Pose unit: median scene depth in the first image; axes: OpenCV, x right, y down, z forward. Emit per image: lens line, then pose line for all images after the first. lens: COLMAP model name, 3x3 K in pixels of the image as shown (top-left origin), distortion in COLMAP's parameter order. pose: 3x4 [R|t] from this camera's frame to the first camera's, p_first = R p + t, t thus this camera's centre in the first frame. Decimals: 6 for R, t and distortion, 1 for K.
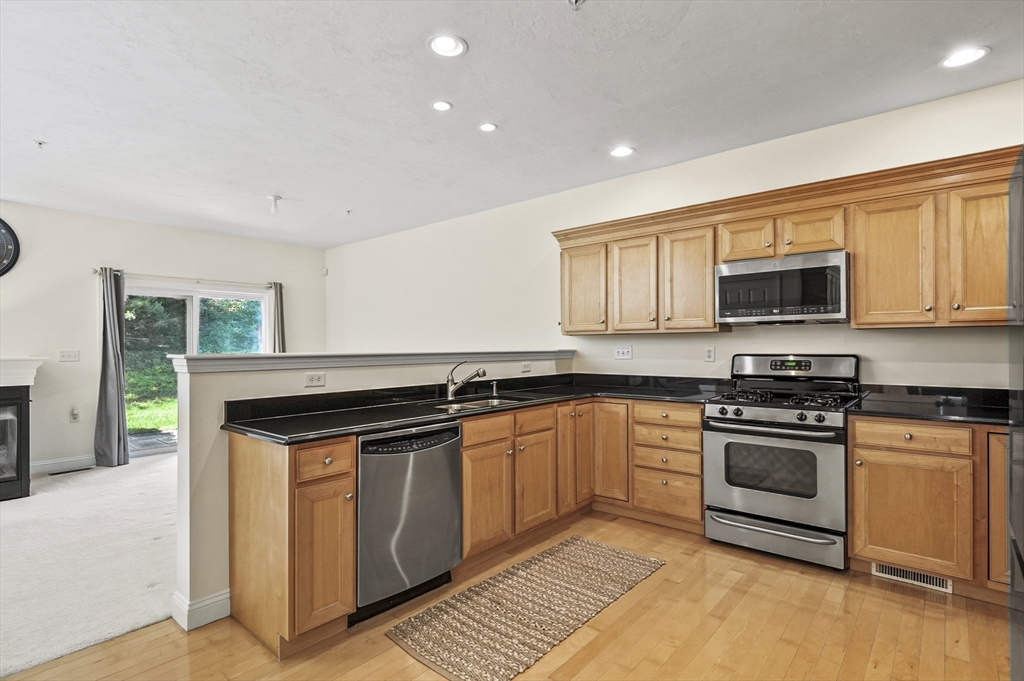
lens RADIAL K [[508.2, 0, 512.0], [0, 508.2, 340.5], [0, 0, 1]] dist [0.000282, -0.000301]
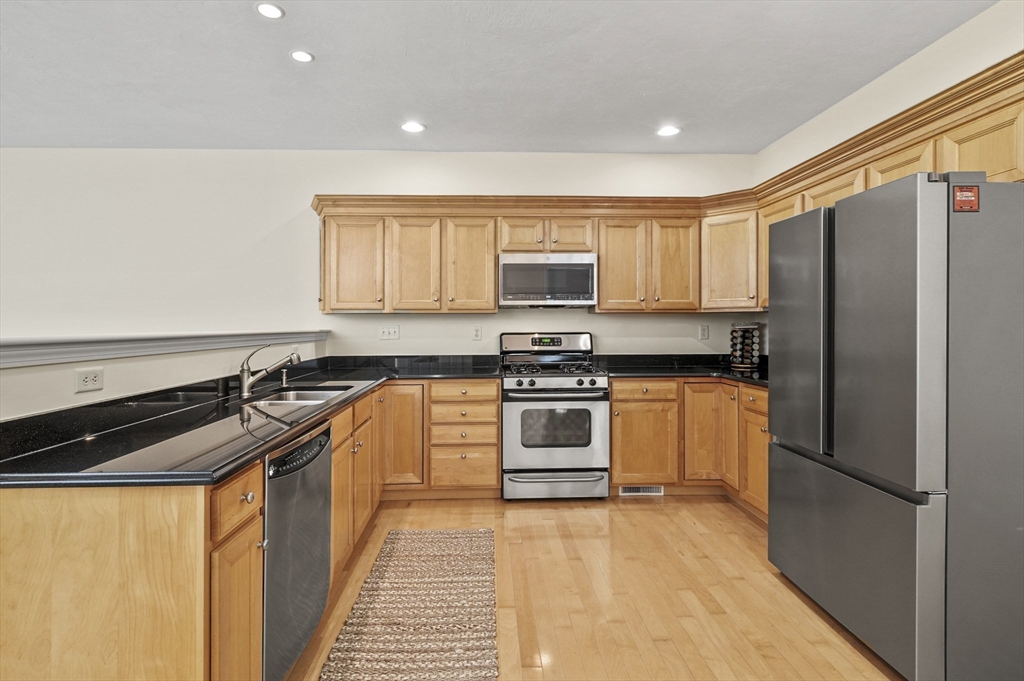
lens RADIAL K [[507.8, 0, 508.3], [0, 507.8, 318.7], [0, 0, 1]] dist [0.003106, -0.000285]
pose [[0.733729, 0.011237, 0.679349, -0.353779], [-0.007415, 0.999936, -0.008530, 0.005012], [-0.679402, 0.001221, 0.733766, 0.178075]]
